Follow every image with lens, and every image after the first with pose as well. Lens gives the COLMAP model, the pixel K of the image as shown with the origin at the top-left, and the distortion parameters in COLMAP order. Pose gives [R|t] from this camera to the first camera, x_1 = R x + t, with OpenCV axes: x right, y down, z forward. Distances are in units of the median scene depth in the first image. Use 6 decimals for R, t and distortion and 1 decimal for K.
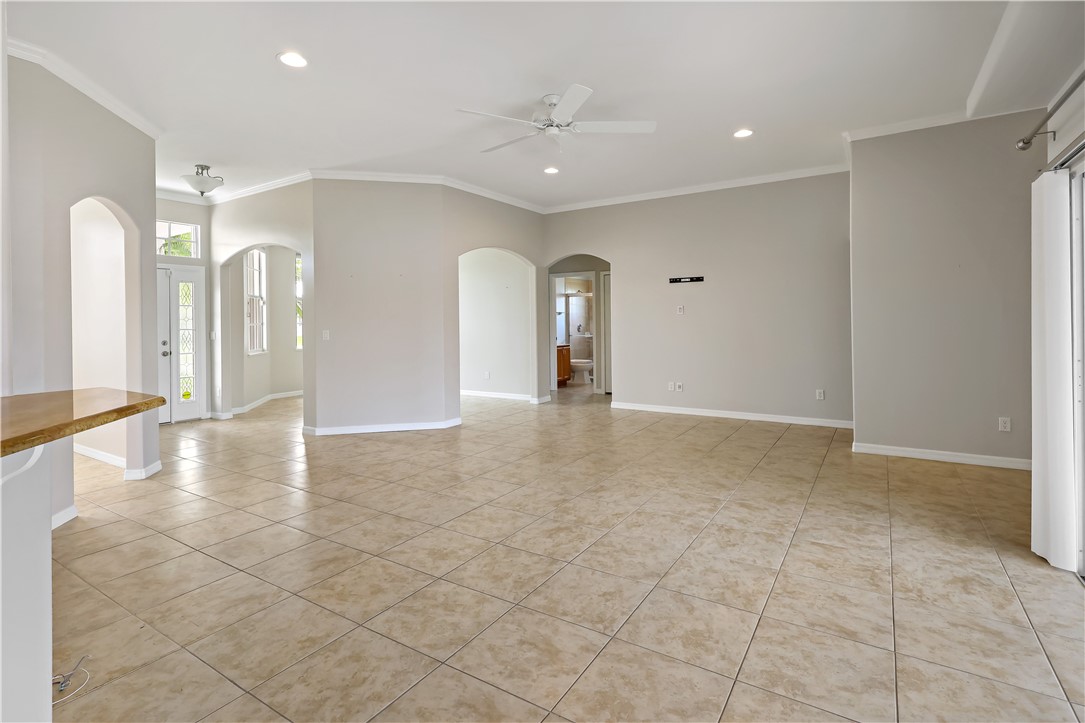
lens RADIAL K [[523.9, 0, 542.5], [0, 523.9, 361.5], [0, 0, 1]] dist [0.013270, -0.000515]
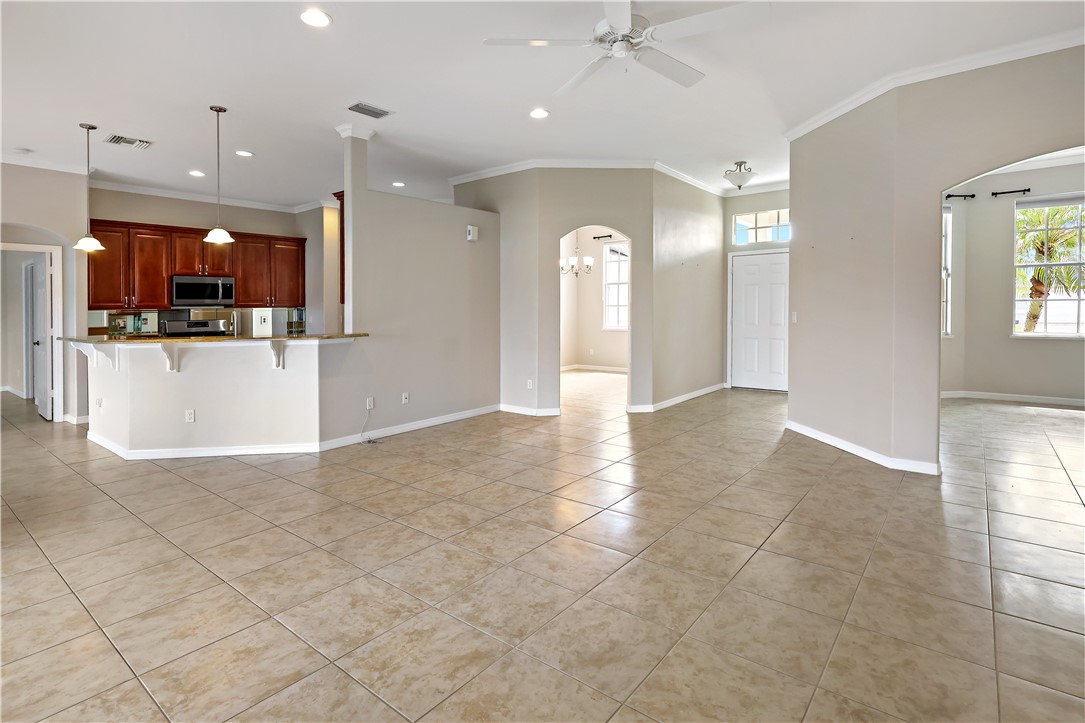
lens RADIAL K [[539.5, 0, 522.8], [0, 539.5, 361.5], [0, 0, 1]] dist [0.002934, 0.001219]
pose [[-0.125289, 0.109750, -0.986031, 1.194265], [-0.061269, 0.991110, 0.118100, -0.122696], [0.990227, 0.075210, -0.117451, 1.463047]]
